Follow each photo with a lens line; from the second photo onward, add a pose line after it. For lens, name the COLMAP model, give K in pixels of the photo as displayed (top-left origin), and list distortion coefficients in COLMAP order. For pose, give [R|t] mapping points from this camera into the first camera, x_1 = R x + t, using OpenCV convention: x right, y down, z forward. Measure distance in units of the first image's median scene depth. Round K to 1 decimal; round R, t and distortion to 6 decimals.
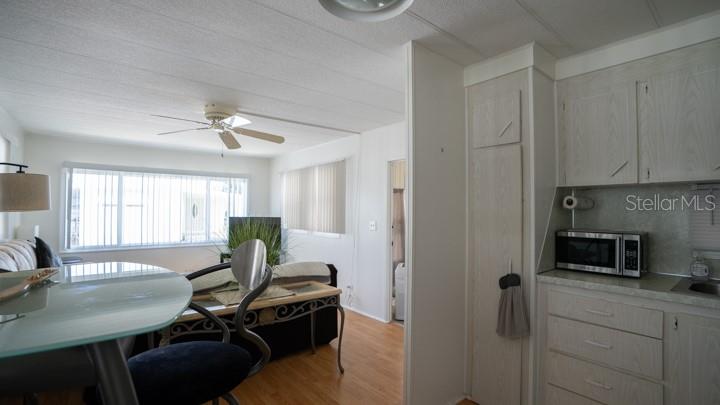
lens RADIAL K [[340.0, 0, 359.9], [0, 340.0, 205.4], [0, 0, 1]] dist [-0.004824, 0.000464]
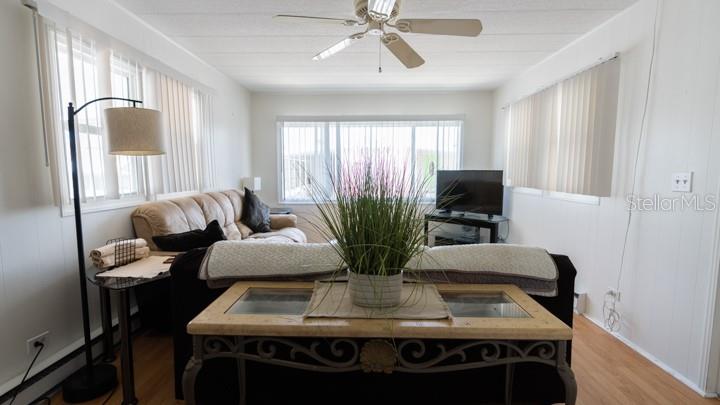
lens RADIAL K [[340.0, 0, 358.1], [0, 340.0, 204.9], [0, 0, 1]] dist [-0.004824, 0.000464]
pose [[0.757426, 0.057187, -0.650412, 0.005009], [0.018543, 0.993871, 0.108979, 0.030151], [0.652658, -0.094604, 0.751723, 0.329760]]
